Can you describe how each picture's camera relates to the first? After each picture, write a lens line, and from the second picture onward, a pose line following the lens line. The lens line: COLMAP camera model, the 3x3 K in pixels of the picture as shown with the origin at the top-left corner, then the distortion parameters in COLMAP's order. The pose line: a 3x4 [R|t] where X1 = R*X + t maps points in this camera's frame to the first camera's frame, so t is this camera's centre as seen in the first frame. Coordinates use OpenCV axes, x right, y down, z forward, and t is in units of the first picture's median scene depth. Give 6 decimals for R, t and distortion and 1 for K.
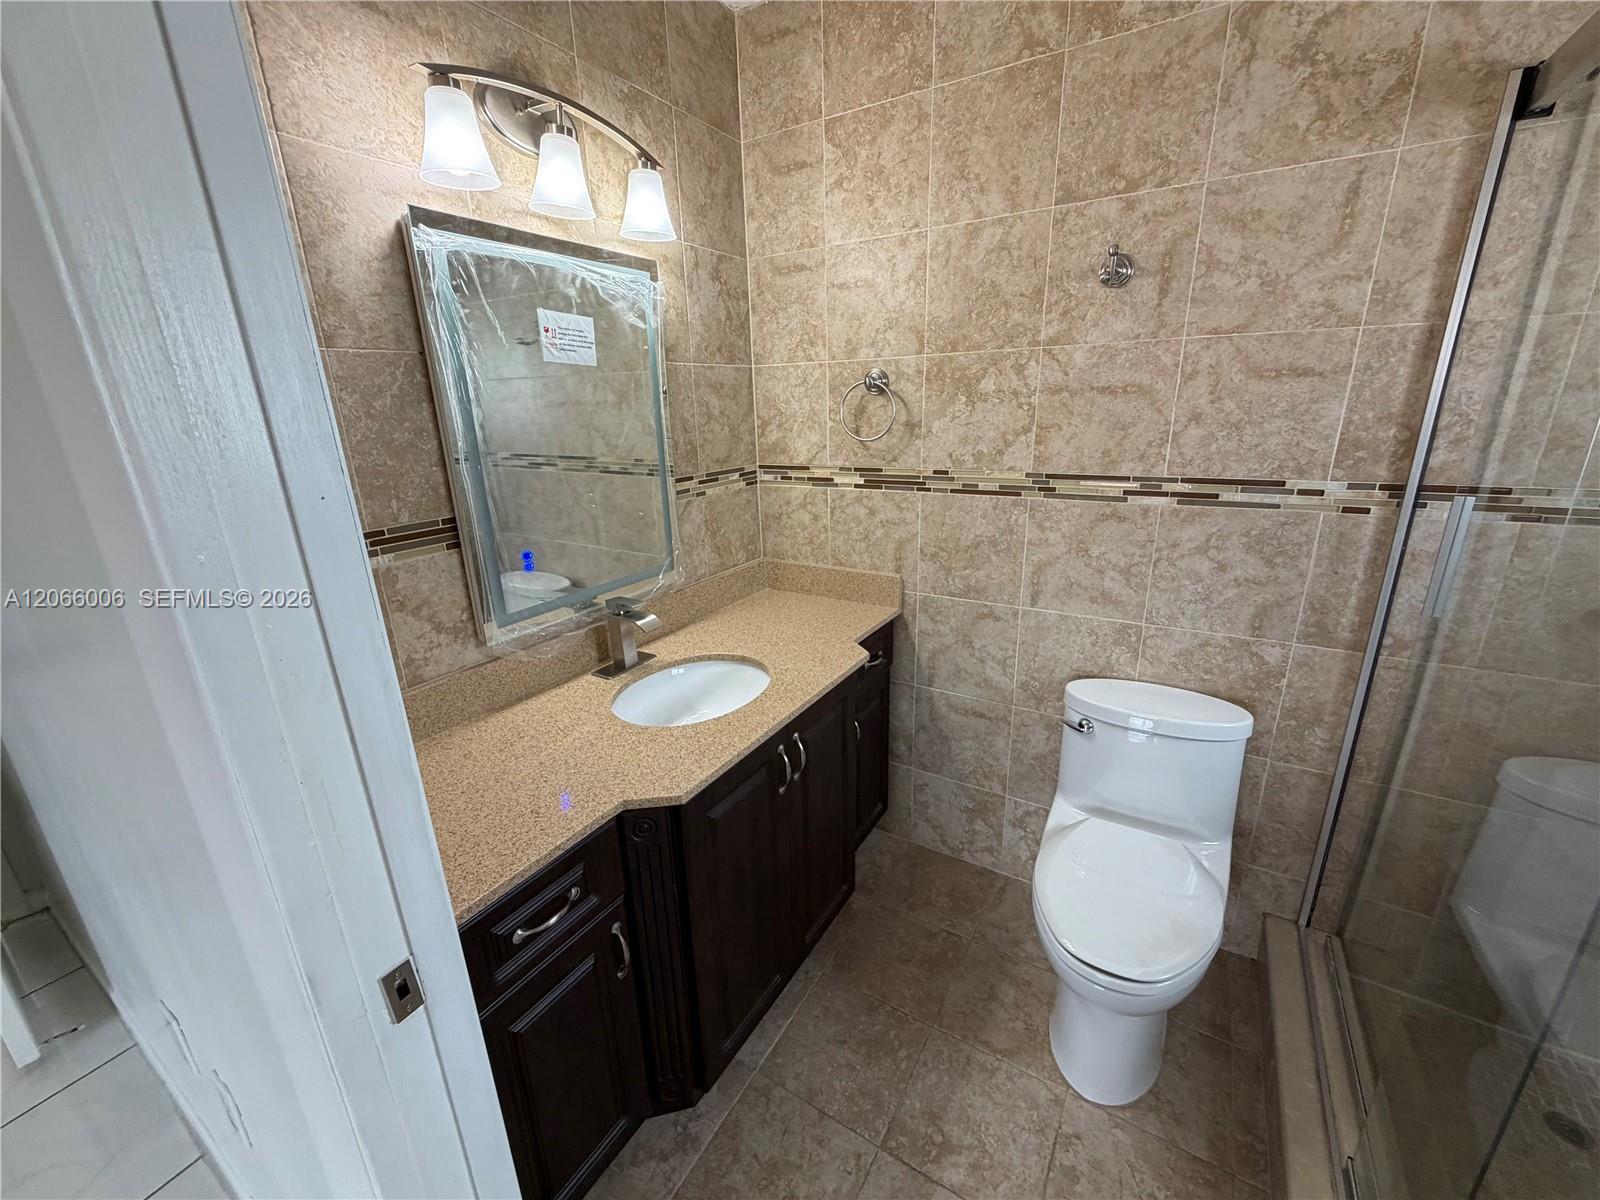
lens RADIAL K [[639.3, 0, 795.1], [0, 639.3, 599.9], [0, 0, 1]] dist [-0.000425, 0.000159]
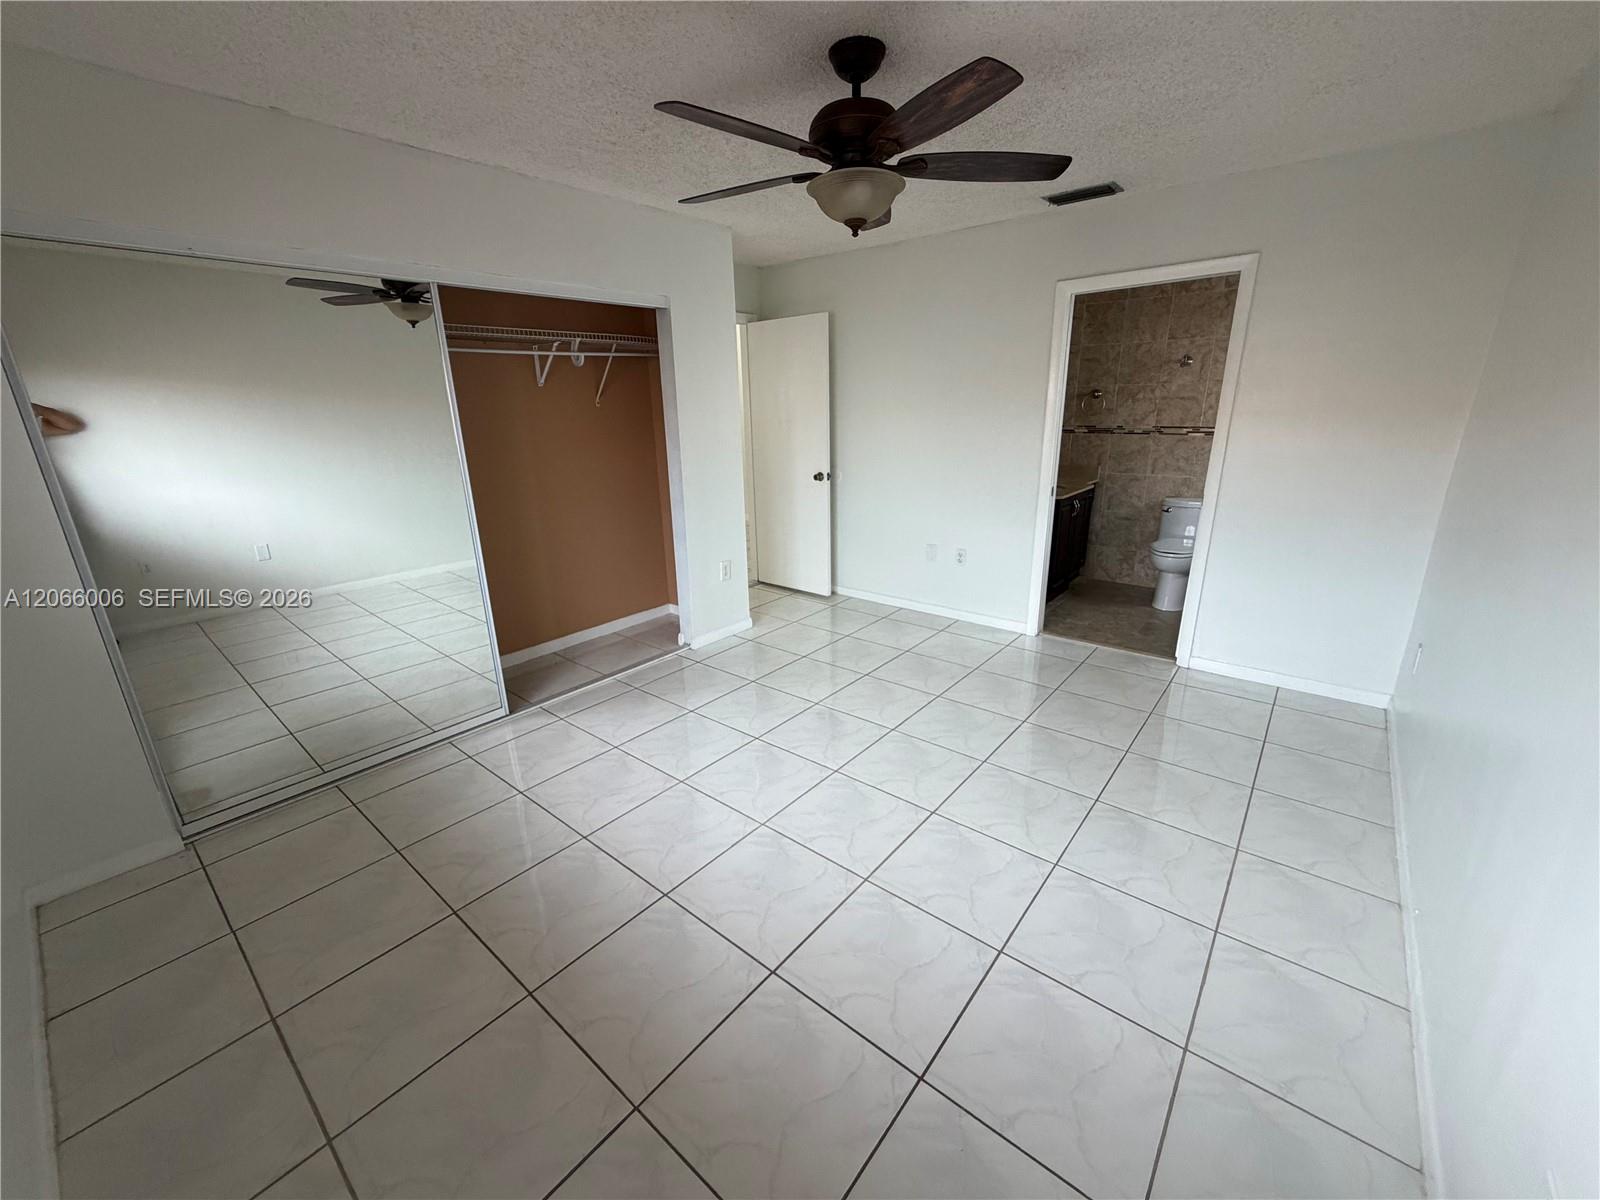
lens RADIAL K [[638.4, 0, 795.8], [0, 638.4, 598.6], [0, 0, 1]] dist [0.000101, 0.000398]
pose [[0.990243, 0.052120, -0.129240, -0.906624], [-0.051806, 0.998640, 0.005792, 0.711767], [0.129366, 0.000960, 0.991596, -2.282122]]
